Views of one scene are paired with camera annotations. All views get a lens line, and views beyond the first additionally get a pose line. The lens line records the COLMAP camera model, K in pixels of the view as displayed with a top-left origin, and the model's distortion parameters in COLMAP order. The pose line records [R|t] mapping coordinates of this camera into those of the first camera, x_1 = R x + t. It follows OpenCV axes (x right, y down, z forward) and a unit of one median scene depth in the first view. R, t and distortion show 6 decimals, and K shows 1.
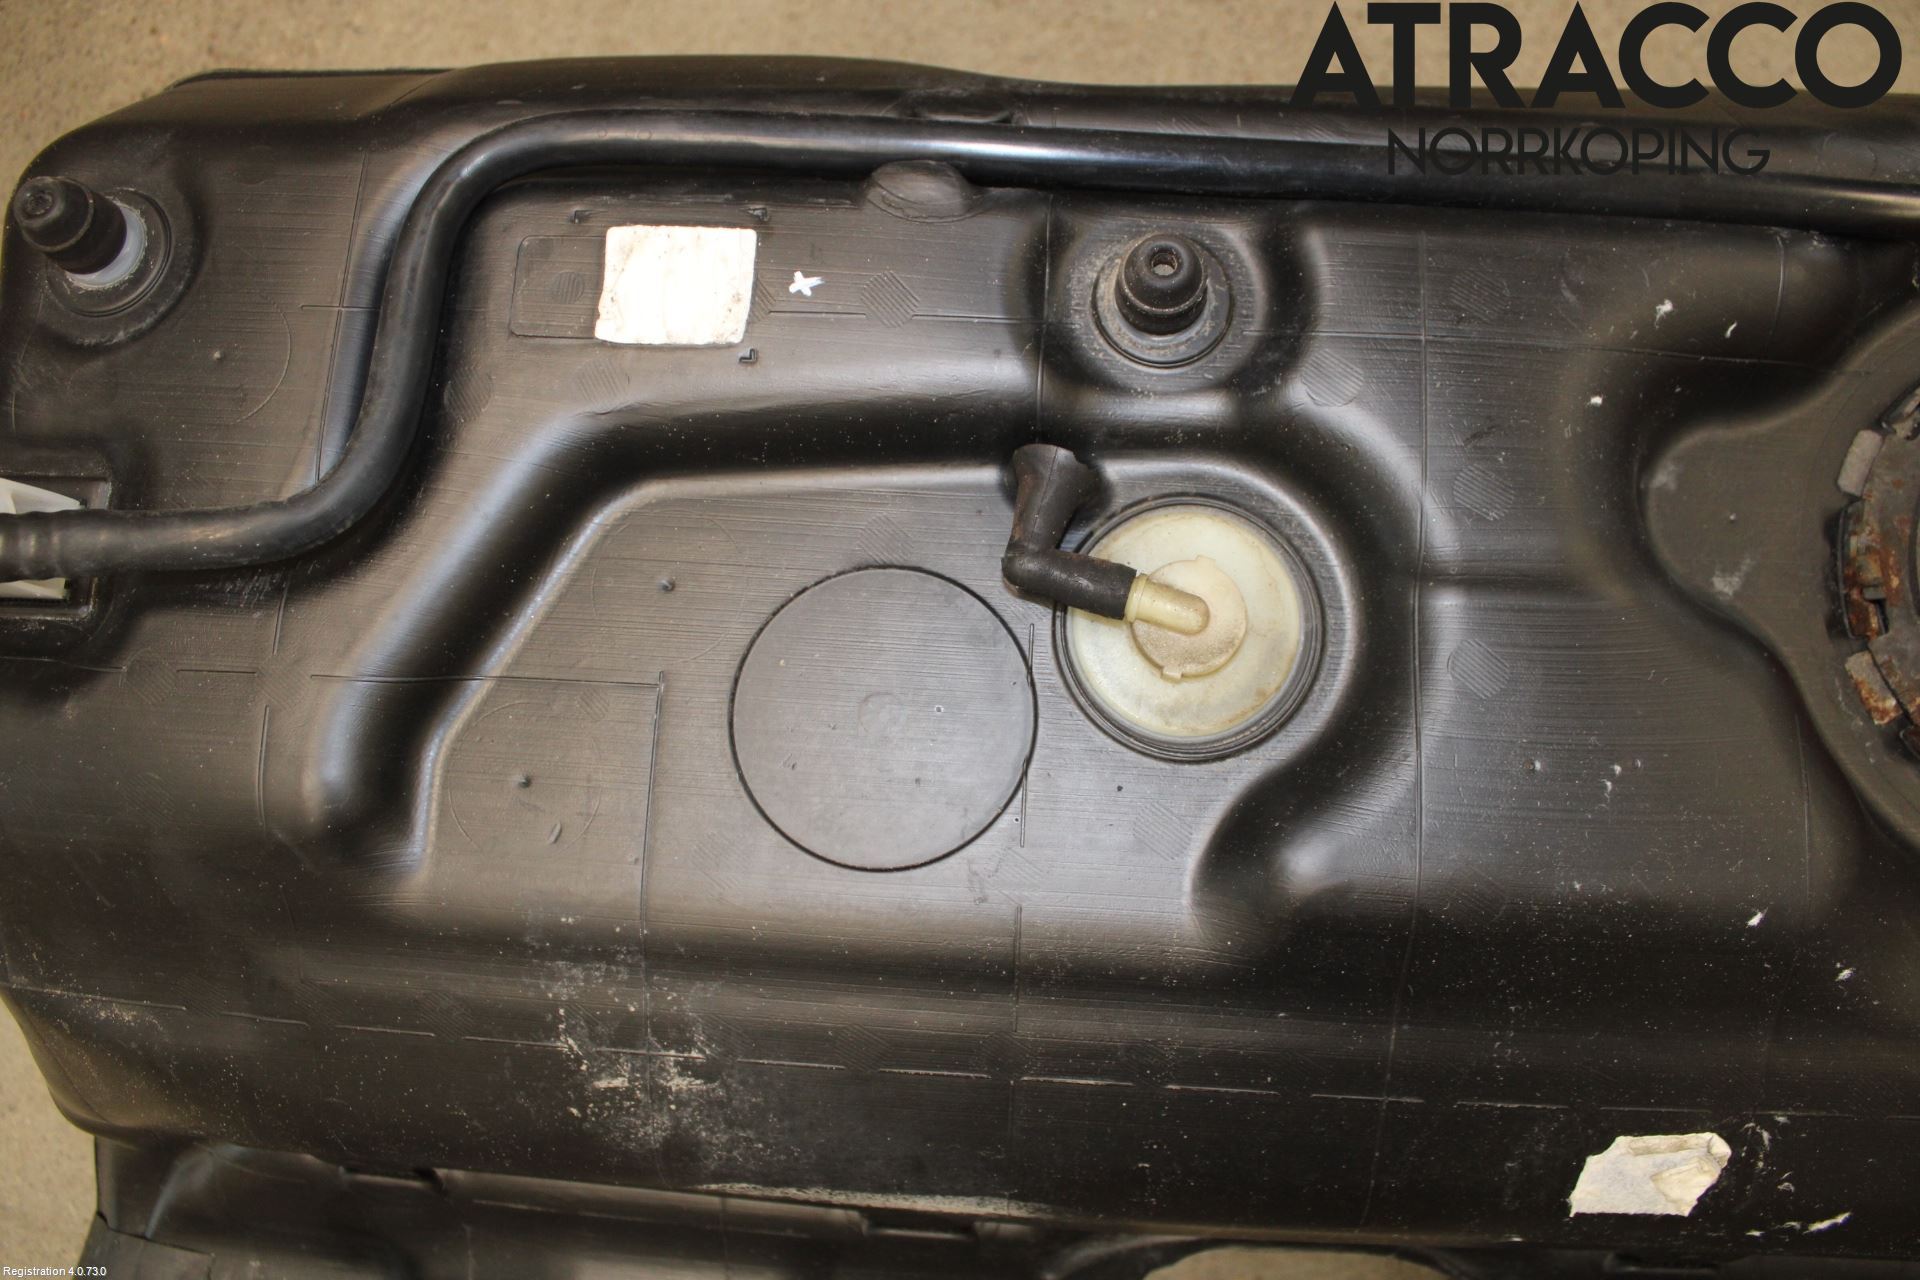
lens RADIAL K [[1555.9, 0, 966.7], [0, 1555.9, 659.1], [0, 0, 1]] dist [-0.166823, 0.136078]
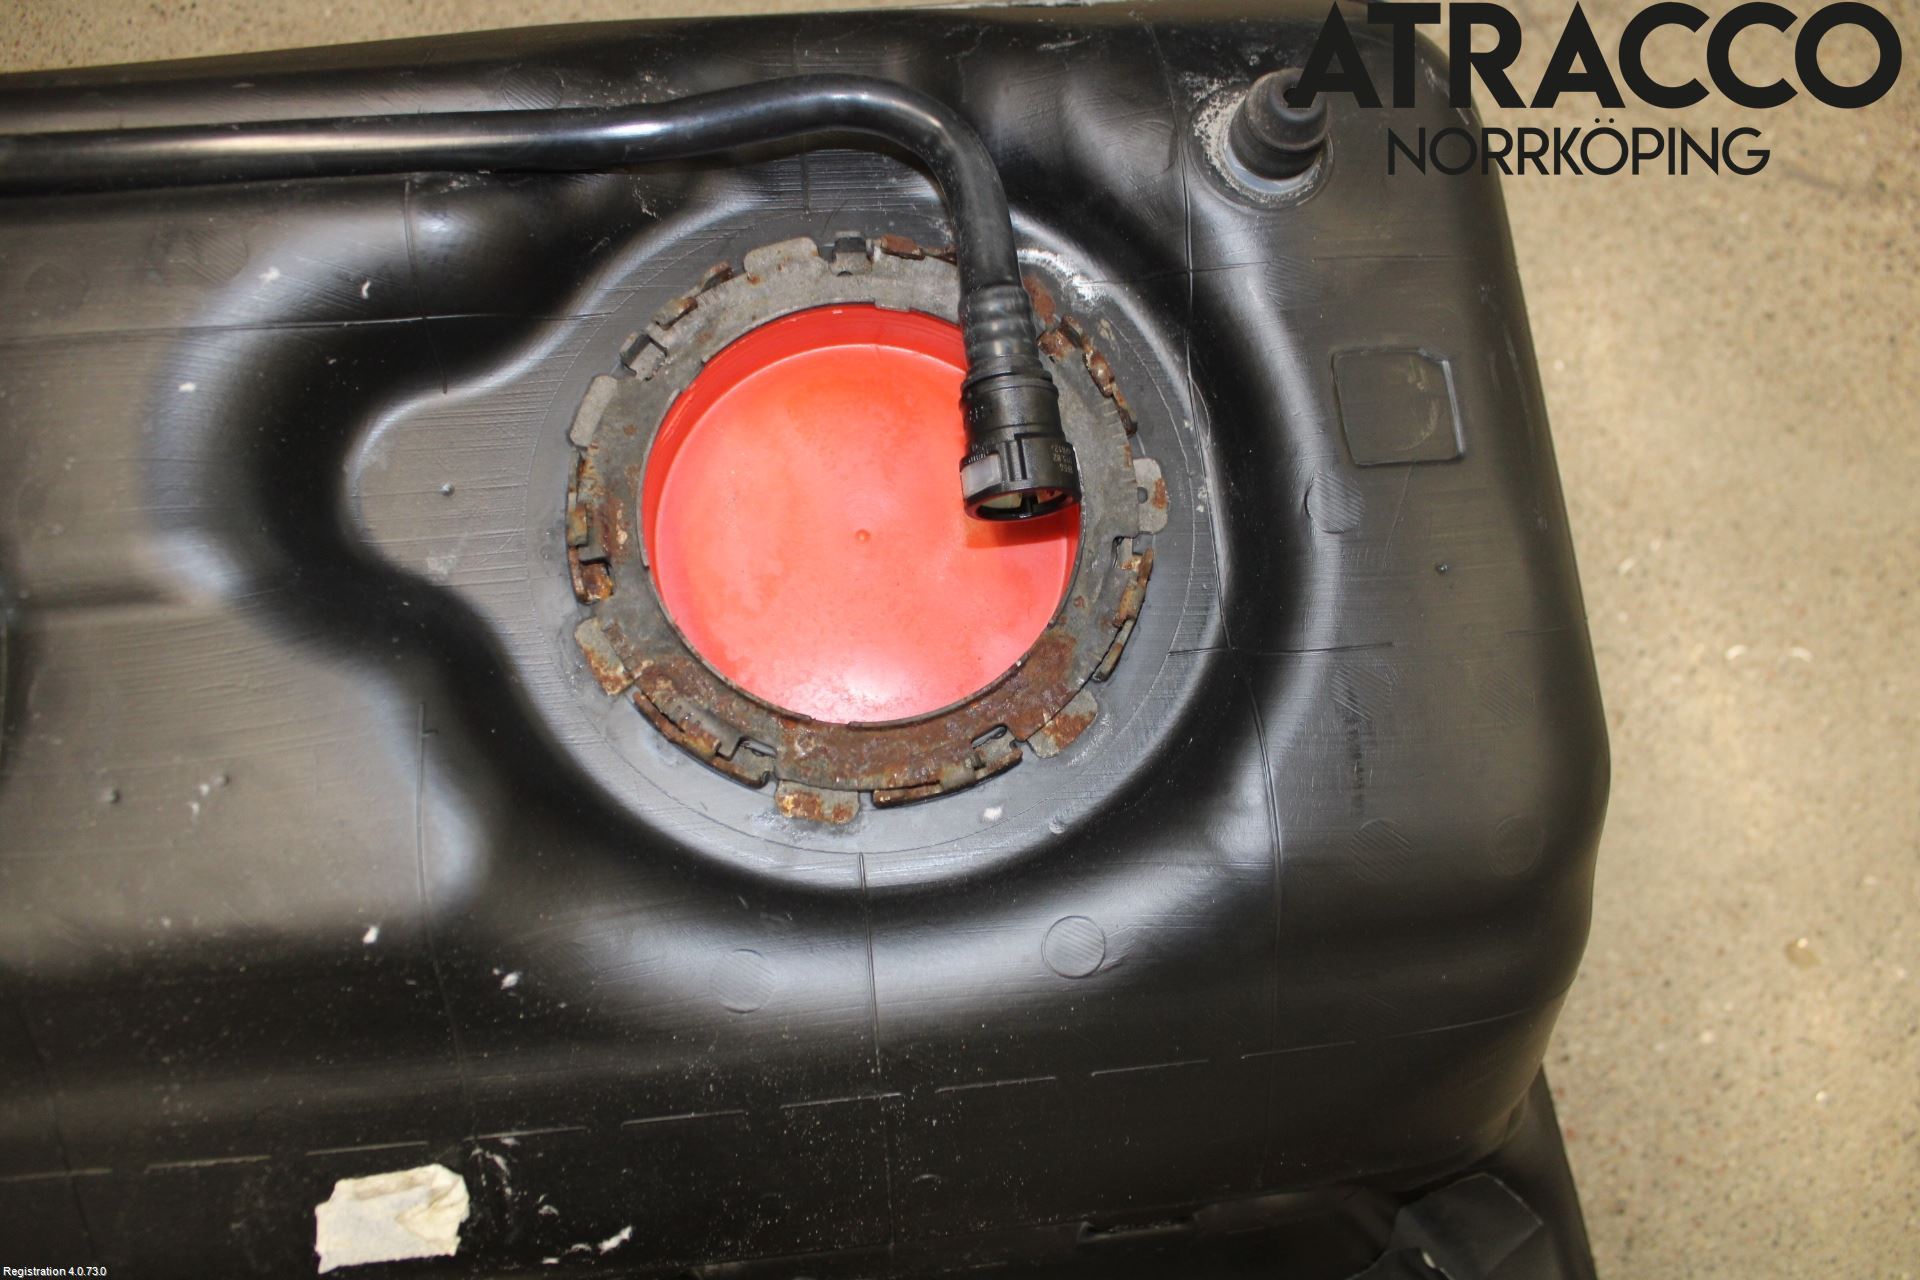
lens RADIAL K [[1555.9, 0, 966.7], [0, 1555.9, 659.1], [0, 0, 1]] dist [-0.166823, 0.136078]
pose [[0.978964, -0.124061, 0.161983, 0.687083], [0.124239, 0.992211, 0.009069, 0.041115], [-0.161846, 0.011247, 0.986752, 0.033095]]
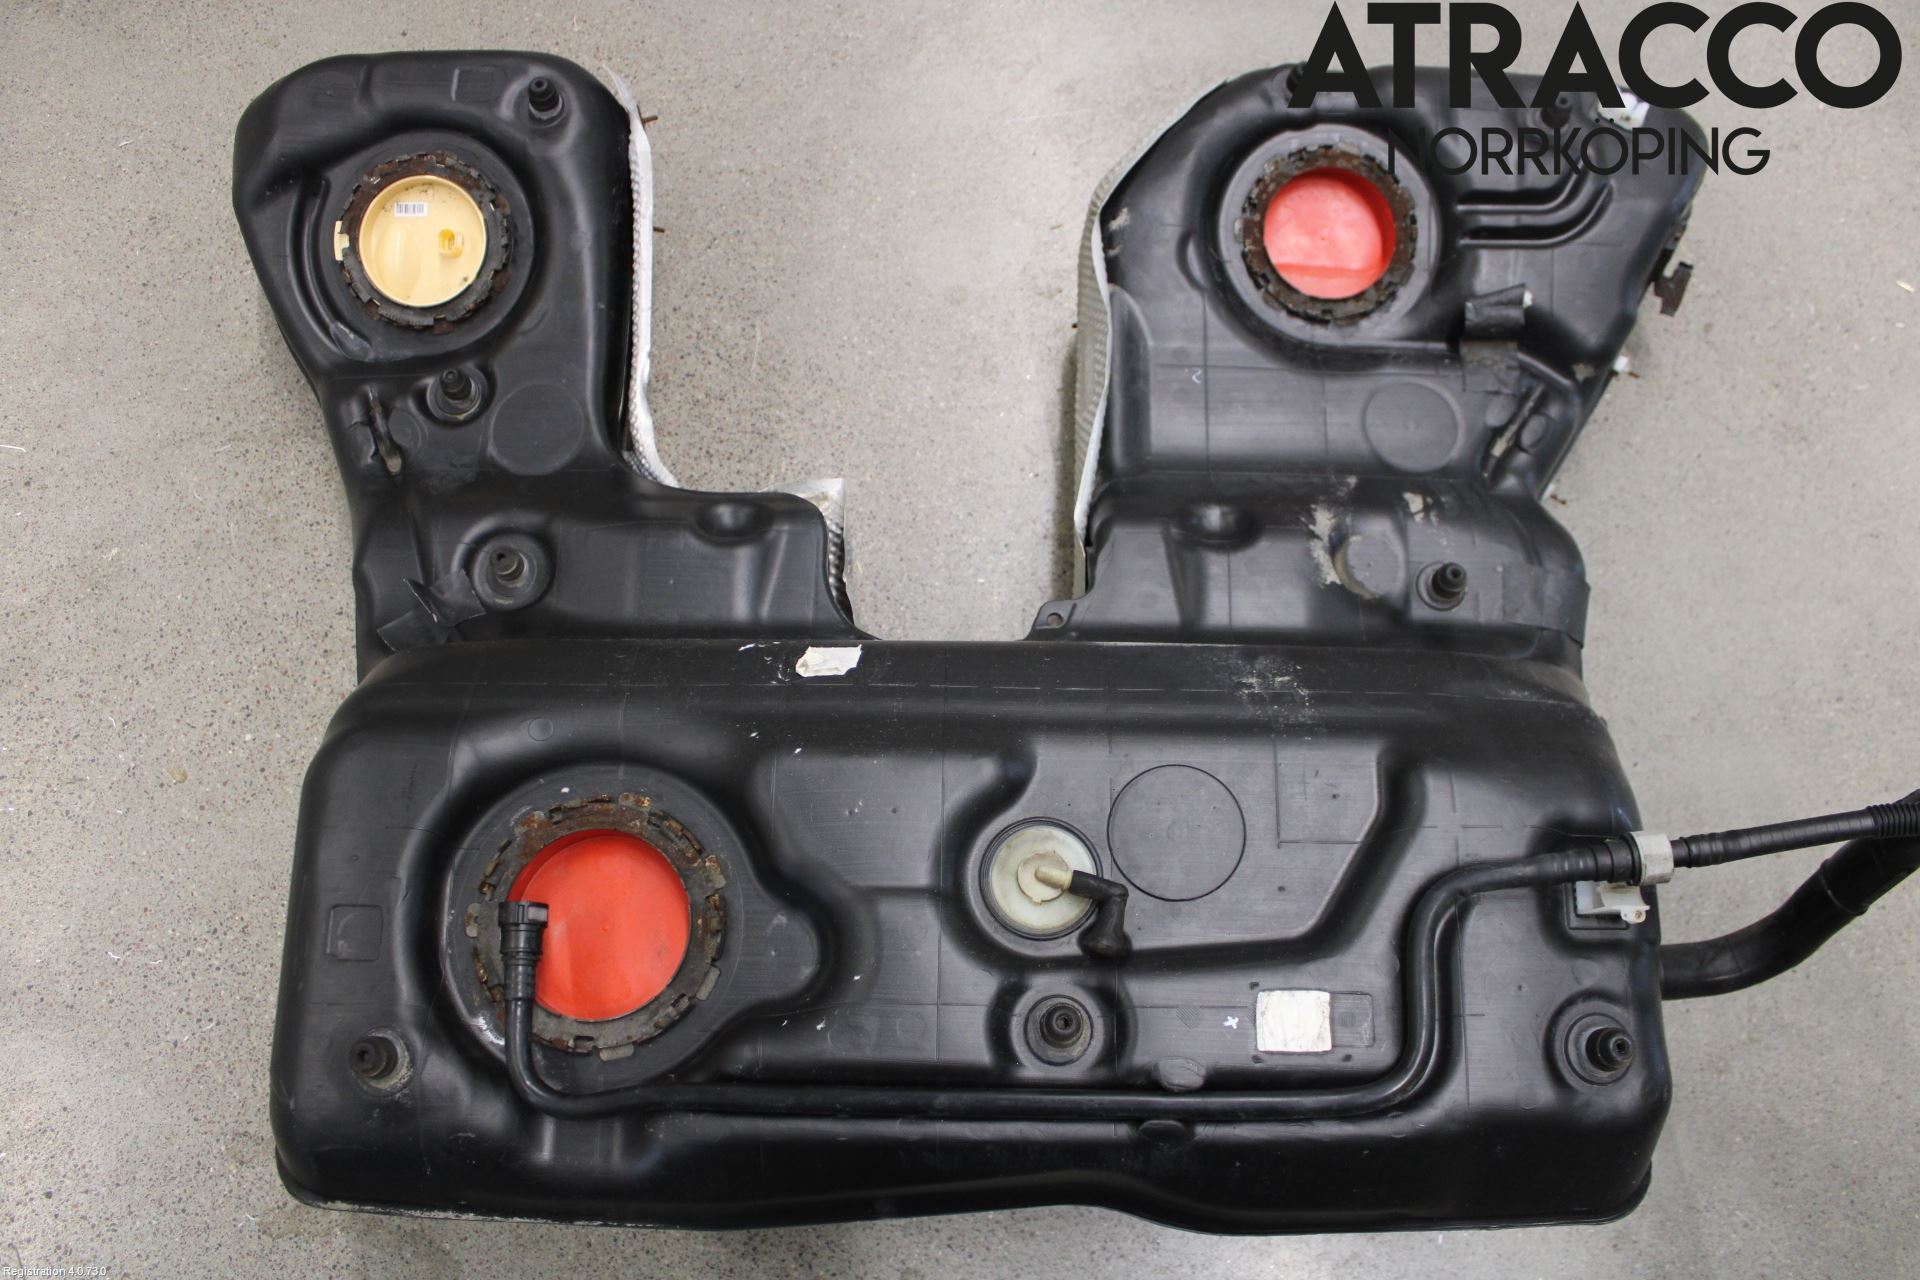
lens RADIAL K [[1555.9, 0, 966.7], [0, 1555.9, 659.1], [0, 0, 1]] dist [-0.166823, 0.136078]
pose [[-0.996916, 0.058591, 0.052216, 0.115738], [-0.027462, -0.883691, 0.467264, -0.773557], [0.073520, 0.464389, 0.882574, -1.097960]]
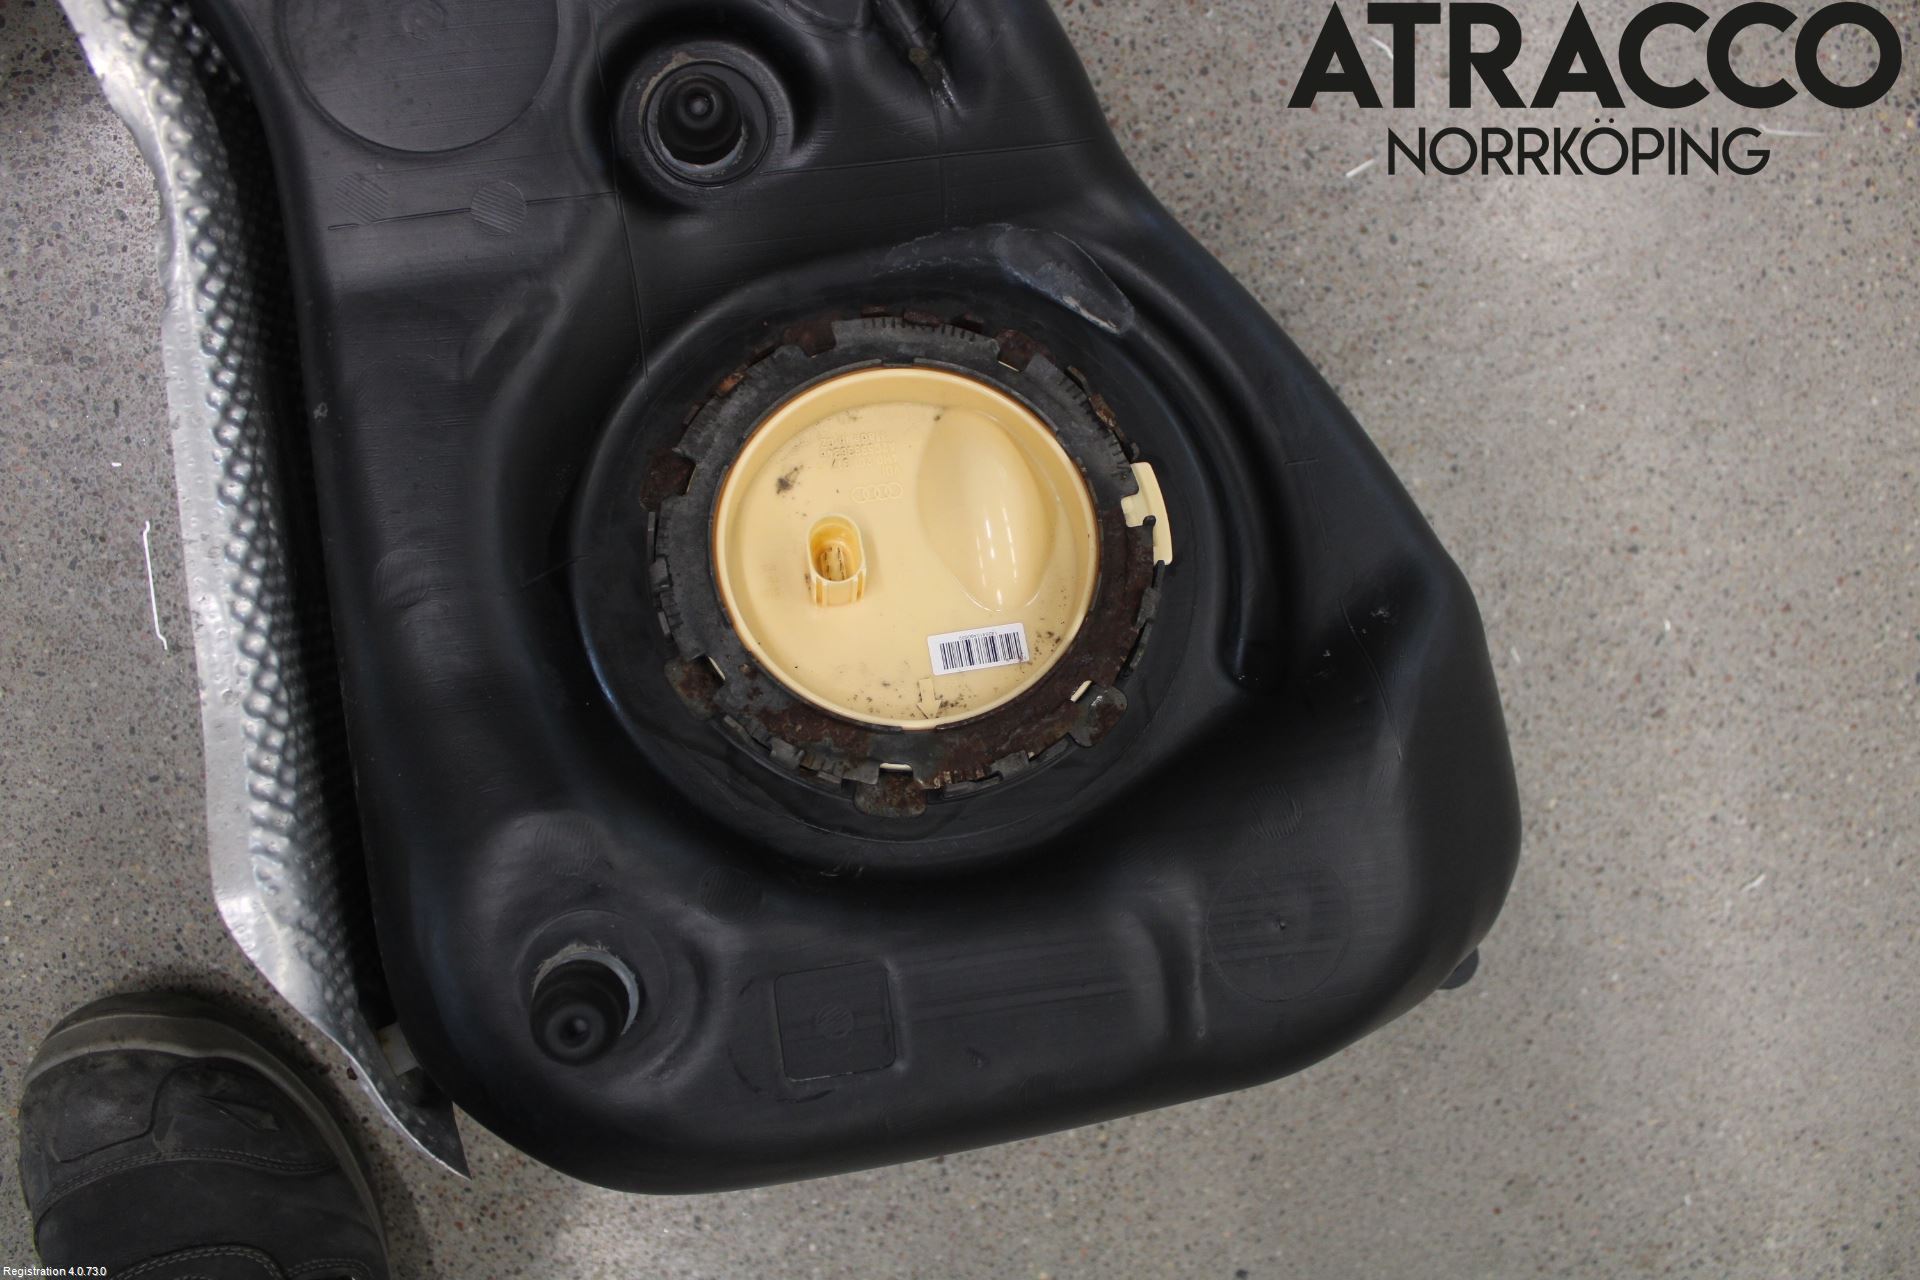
lens RADIAL K [[1555.9, 0, 966.7], [0, 1555.9, 659.1], [0, 0, 1]] dist [-0.166823, 0.136078]
pose [[0.951618, -0.220362, 0.214160, 1.153348], [0.143599, 0.935071, 0.324070, 1.245137], [-0.271668, -0.277637, 0.921474, 0.149615]]
